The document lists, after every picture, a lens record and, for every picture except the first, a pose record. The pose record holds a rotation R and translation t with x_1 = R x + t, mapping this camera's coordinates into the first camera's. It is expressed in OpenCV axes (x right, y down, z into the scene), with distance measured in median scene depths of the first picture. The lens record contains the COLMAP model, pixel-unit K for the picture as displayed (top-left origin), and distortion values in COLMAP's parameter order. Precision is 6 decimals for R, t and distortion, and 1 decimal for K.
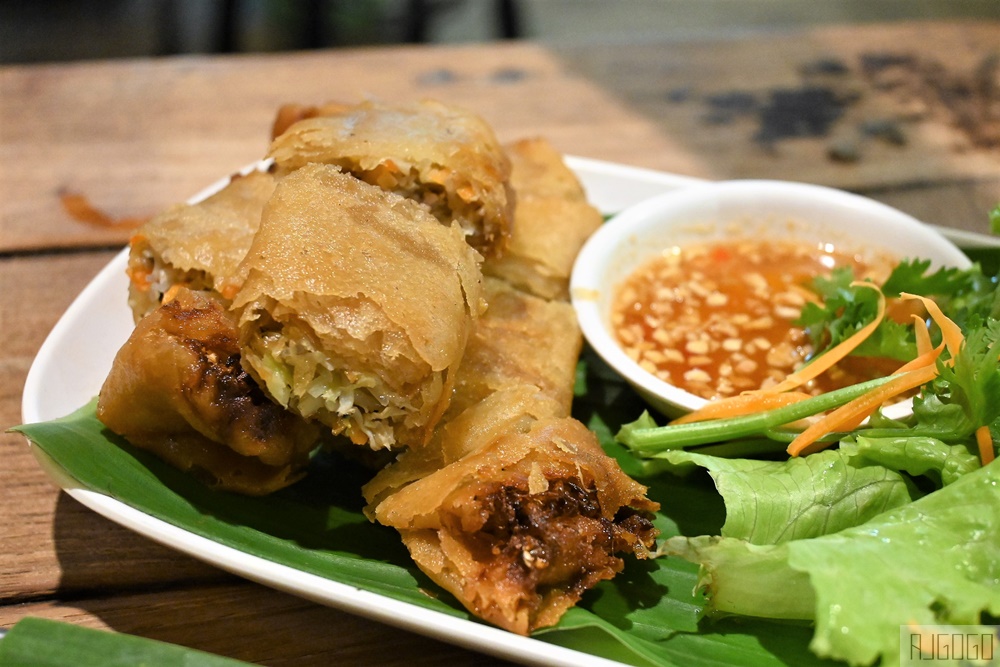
lens RADIAL K [[1733.7, 0, 496.3], [0, 1733.7, 335.1], [0, 0, 1]] dist [0.031926, 0.000000]
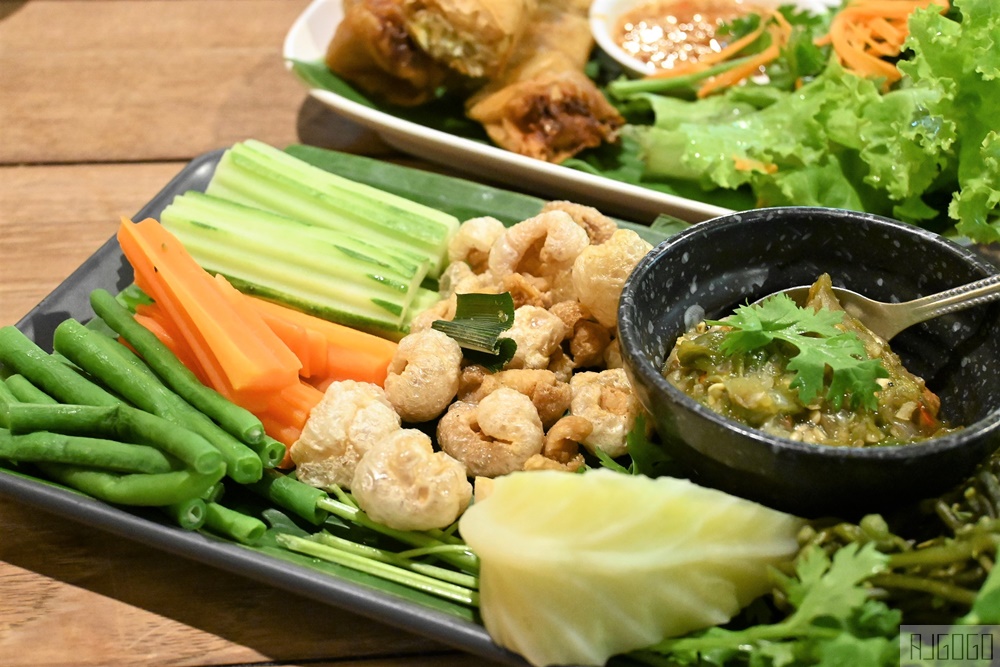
lens RADIAL K [[1643.8, 0, 500.7], [0, 1643.8, 328.4], [0, 0, 1]] dist [0.022235, 0.000000]
pose [[0.996478, 0.053872, -0.064267, 0.091028], [-0.049759, 0.996710, 0.063972, 0.223604], [0.067501, -0.060549, 0.995880, -0.799724]]
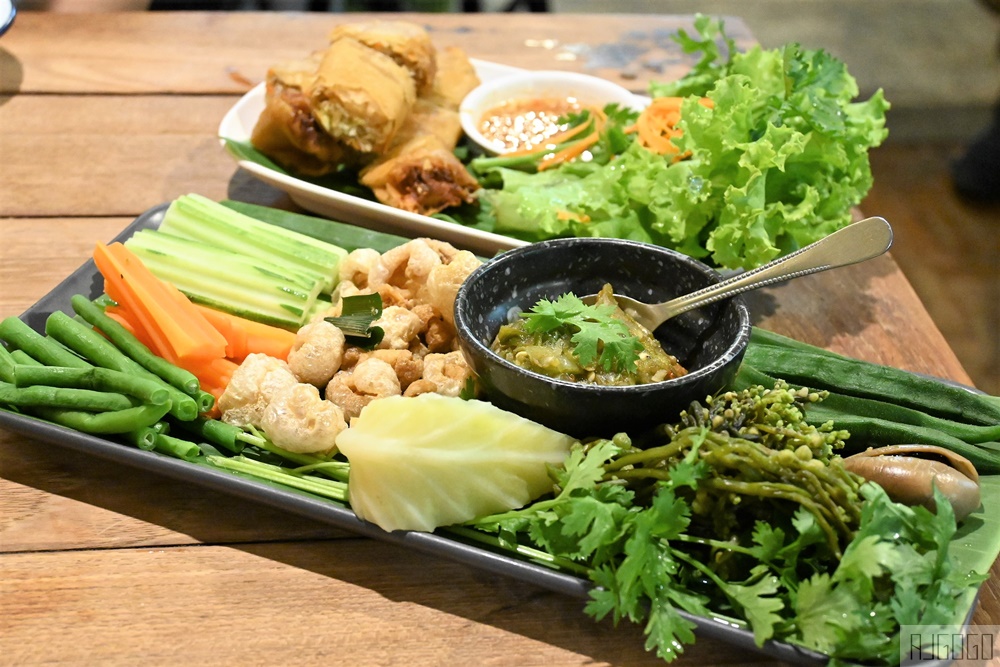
lens RADIAL K [[1733.7, 0, 503.3], [0, 1733.7, 336.4], [0, 0, 1]] dist [0.031926, 0.000000]
pose [[0.997825, 0.055457, -0.035621, 0.230683], [-0.056308, 0.998140, -0.023353, 0.374435], [0.034260, 0.025308, 0.999092, -1.450587]]
